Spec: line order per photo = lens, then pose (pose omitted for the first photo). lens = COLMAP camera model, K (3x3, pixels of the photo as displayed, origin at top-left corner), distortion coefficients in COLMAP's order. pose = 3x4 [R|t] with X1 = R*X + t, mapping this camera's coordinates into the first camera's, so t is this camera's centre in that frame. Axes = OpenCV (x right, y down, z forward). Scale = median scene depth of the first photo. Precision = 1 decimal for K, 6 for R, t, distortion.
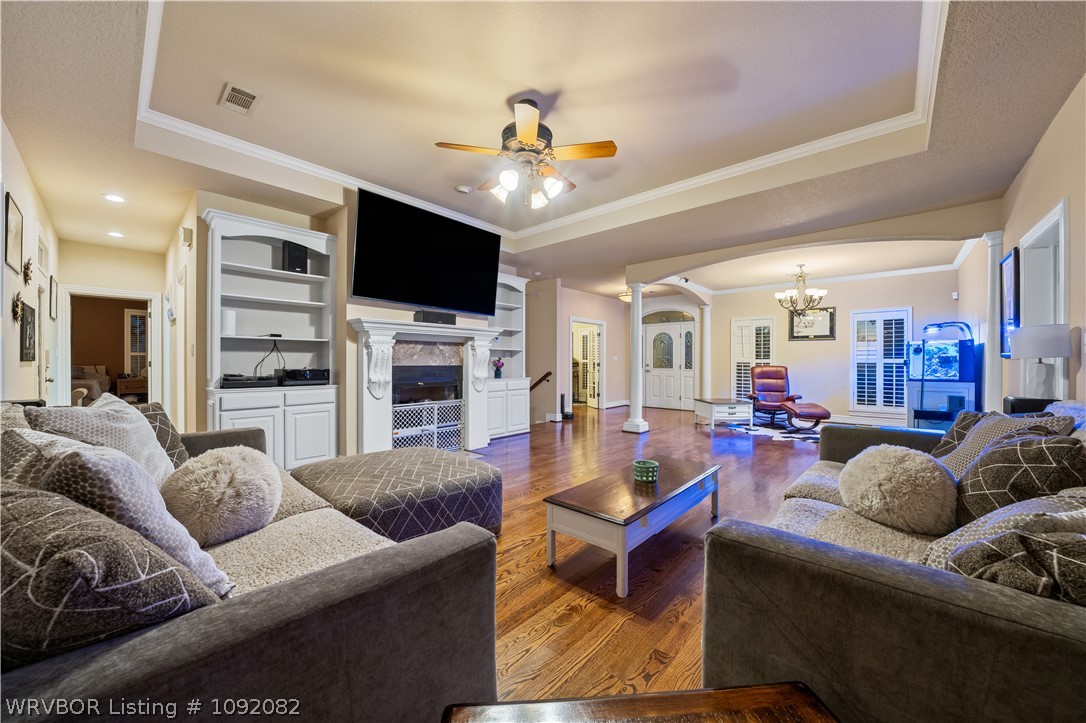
lens RADIAL K [[394.0, 0, 543.0], [0, 394.0, 361.5], [0, 0, 1]] dist [-0.000504, -0.000048]
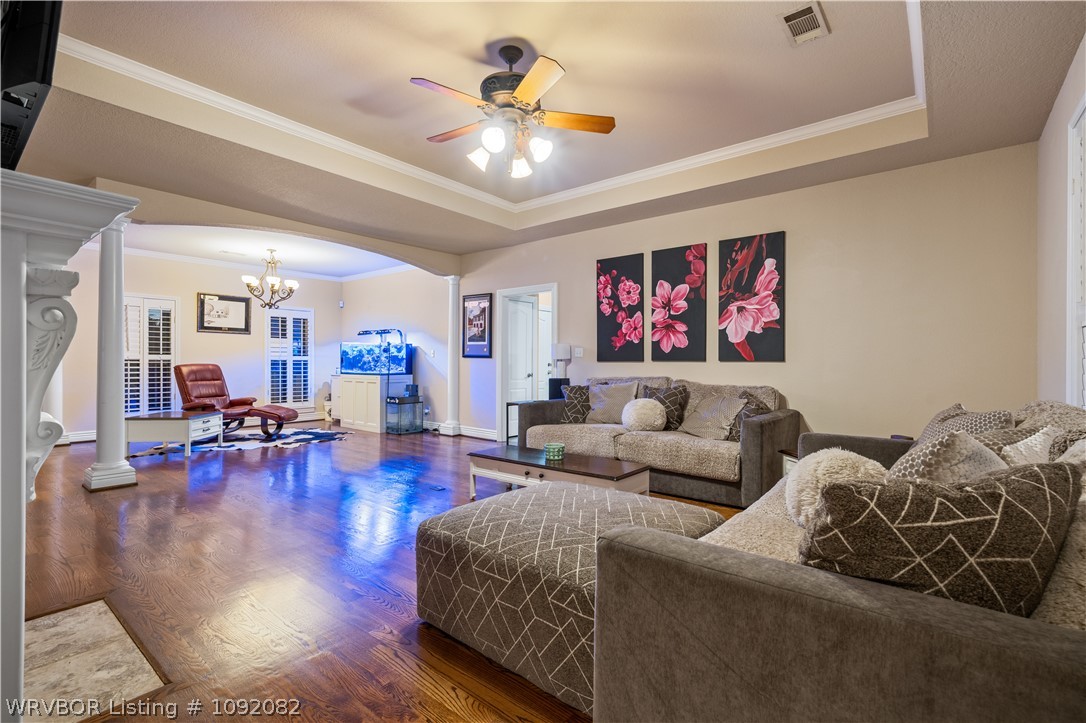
lens RADIAL K [[506.7, 0, 543.0], [0, 506.7, 361.5], [0, 0, 1]] dist [-0.000387, -0.000032]
pose [[-0.037452, -0.003640, 0.999292, -0.441660], [-0.004877, 0.999982, 0.003459, -0.000365], [-0.999287, -0.004744, -0.037469, 0.374285]]
